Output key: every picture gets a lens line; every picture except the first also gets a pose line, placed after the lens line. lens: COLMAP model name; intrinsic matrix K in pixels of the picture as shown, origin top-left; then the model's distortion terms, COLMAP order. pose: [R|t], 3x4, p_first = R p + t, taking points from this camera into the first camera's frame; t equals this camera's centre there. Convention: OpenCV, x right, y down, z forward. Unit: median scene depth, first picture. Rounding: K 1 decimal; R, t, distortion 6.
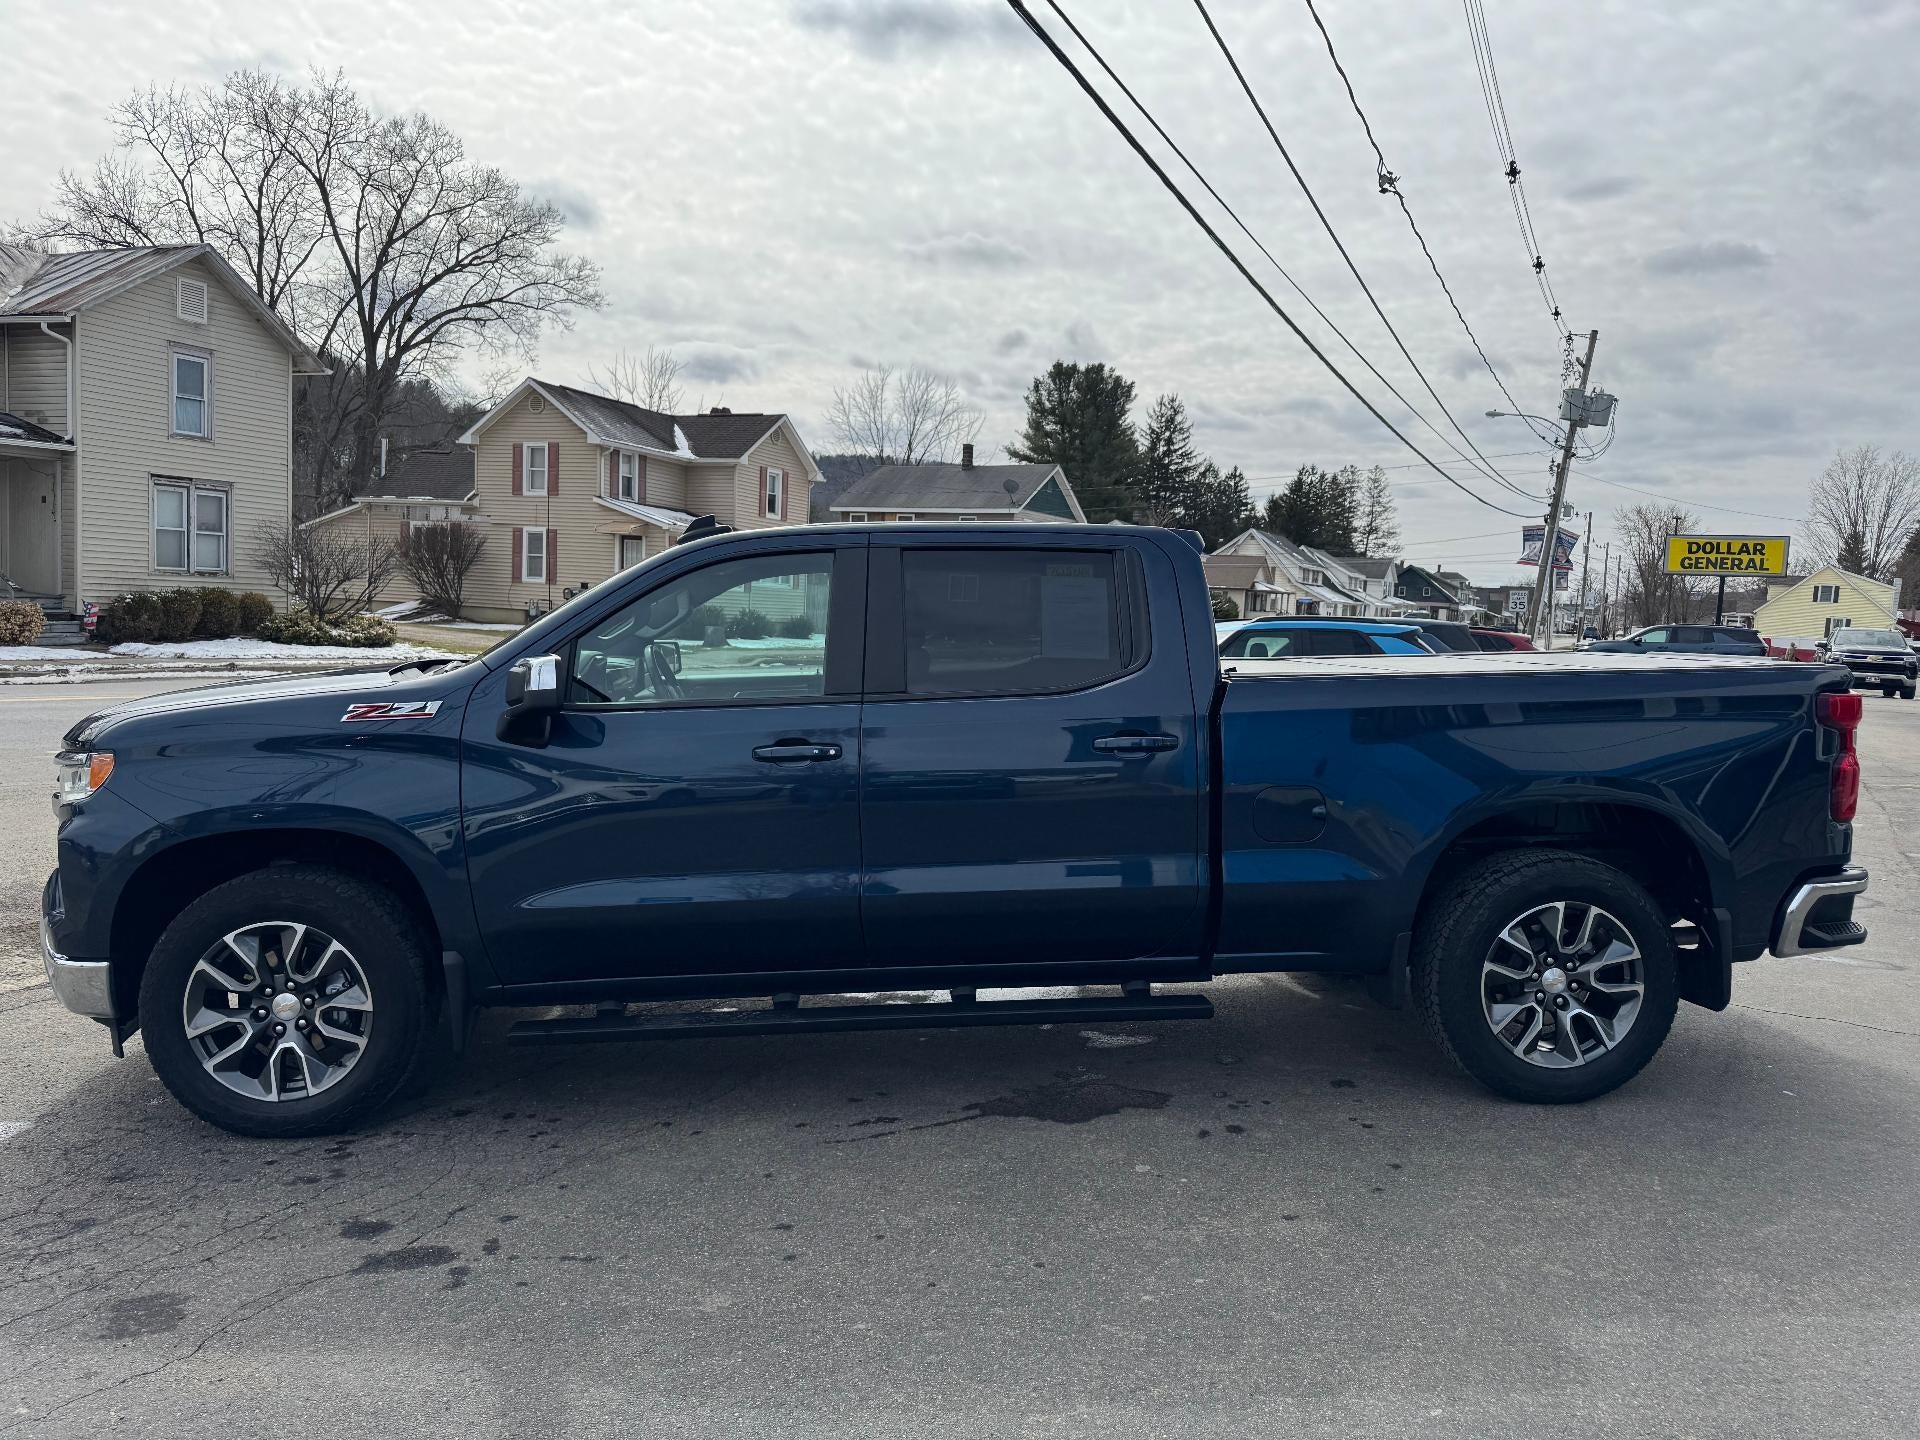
lens RADIAL K [[1394.4, 0, 933.9], [0, 1394.4, 758.5], [0, 0, 1]] dist [0.007981, -0.035696]
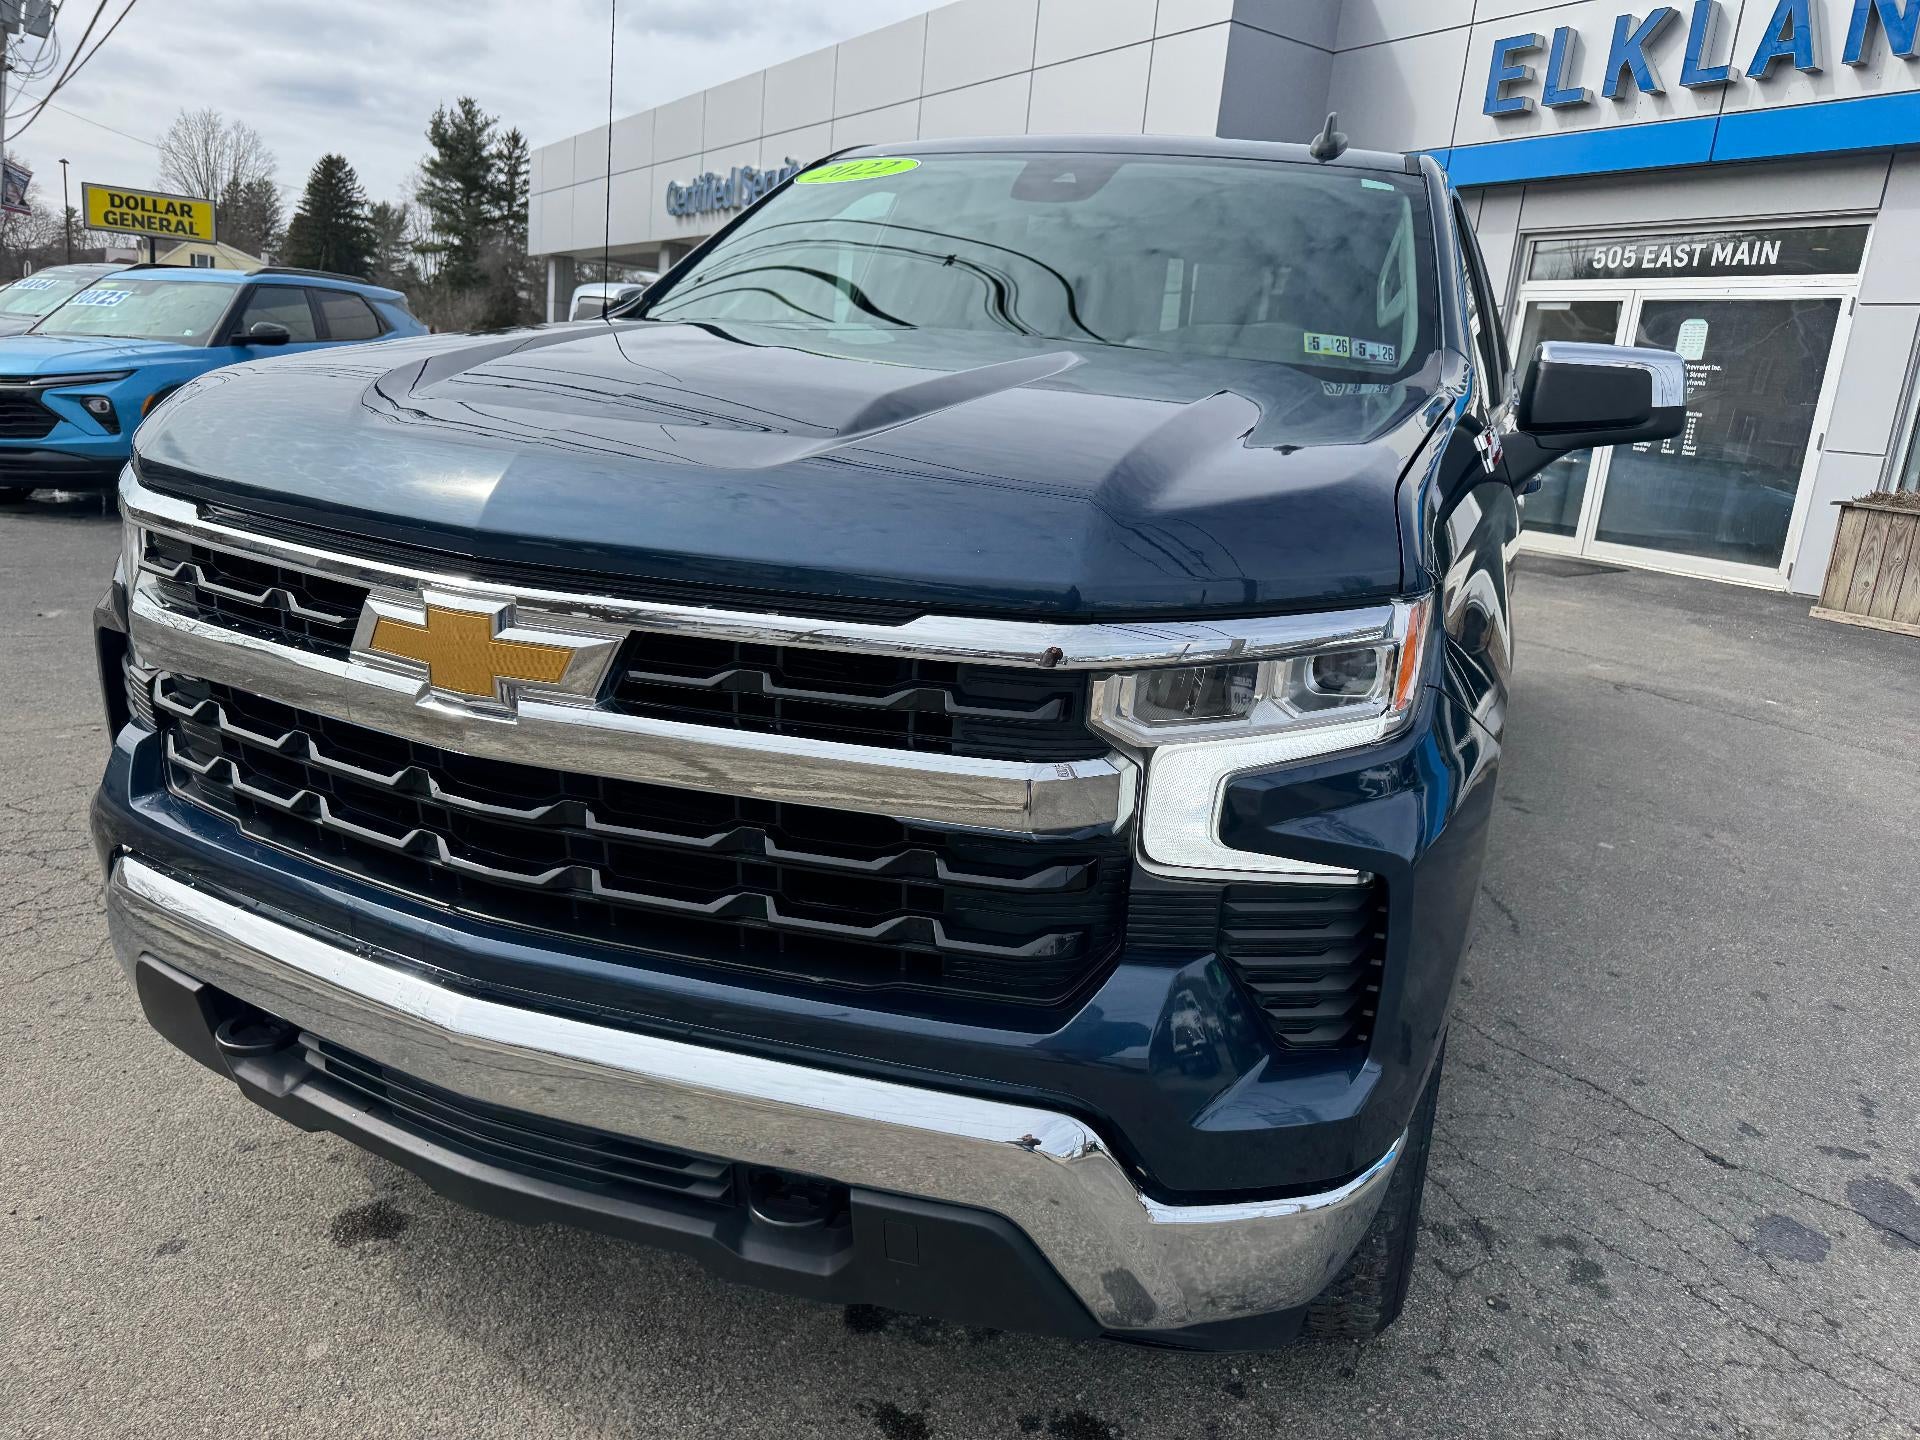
lens RADIAL K [[1398.5, 0, 1013.6], [0, 1398.5, 717.6], [0, 0, 1]] dist [-0.007250, -0.010197]
pose [[0.420061, -0.203504, 0.884384, -0.074750], [0.022038, 0.976532, 0.214241, -0.004044], [-0.907228, -0.070505, 0.414688, 0.072710]]
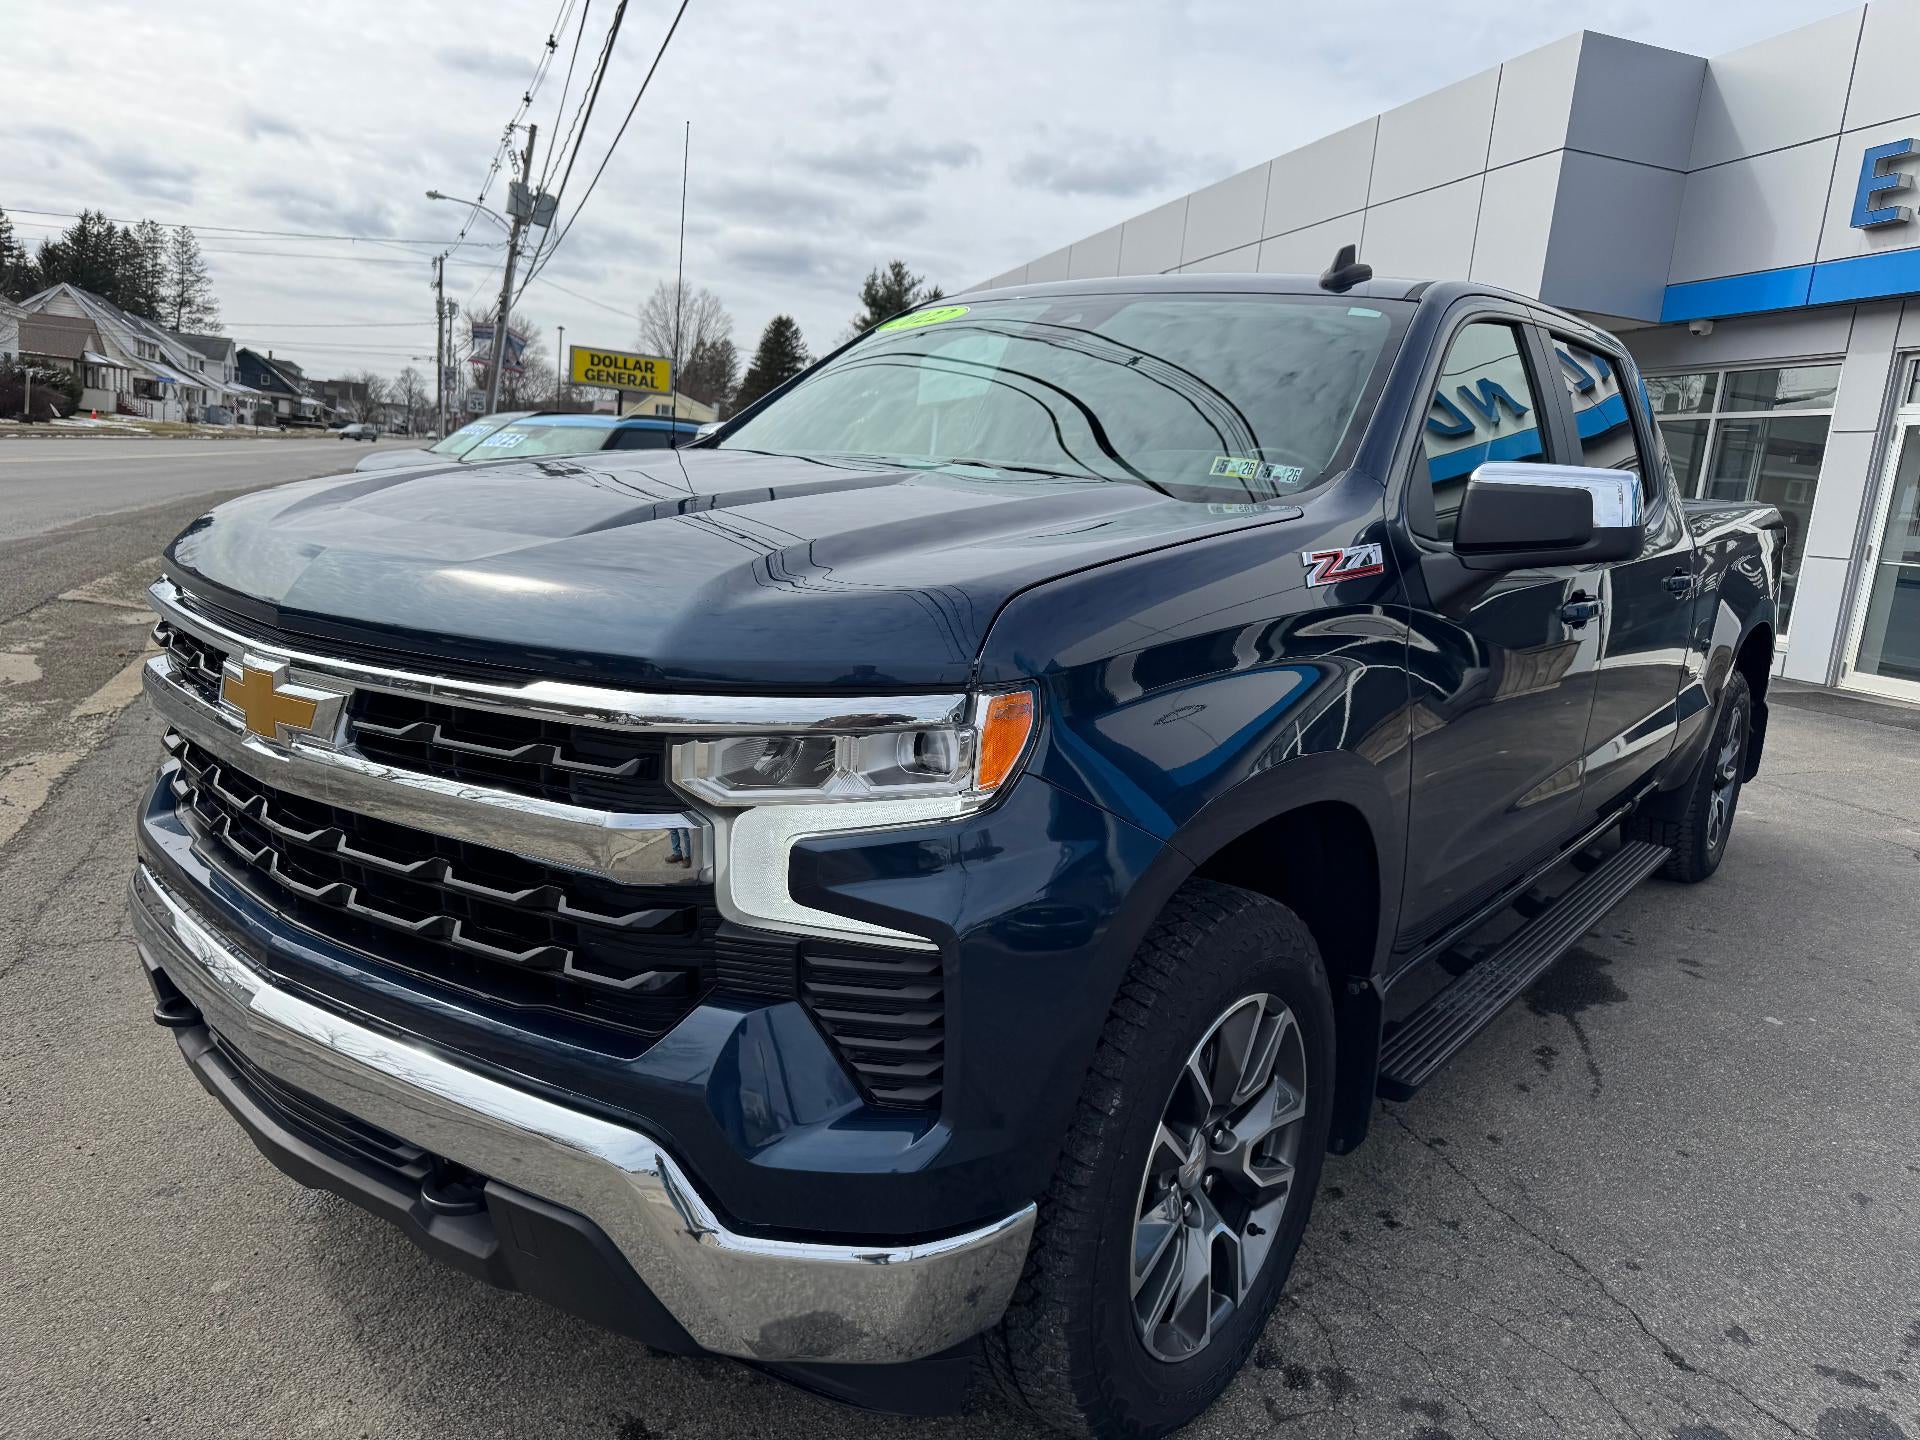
lens RADIAL K [[1393.7, 0, 996.1], [0, 1393.7, 727.8], [0, 0, 1]] dist [0.042427, -0.067416]
pose [[0.660368, -0.101497, 0.744052, -0.068764], [0.013015, 0.992222, 0.123799, -0.003098], [-0.750829, -0.072069, 0.656553, 0.057895]]
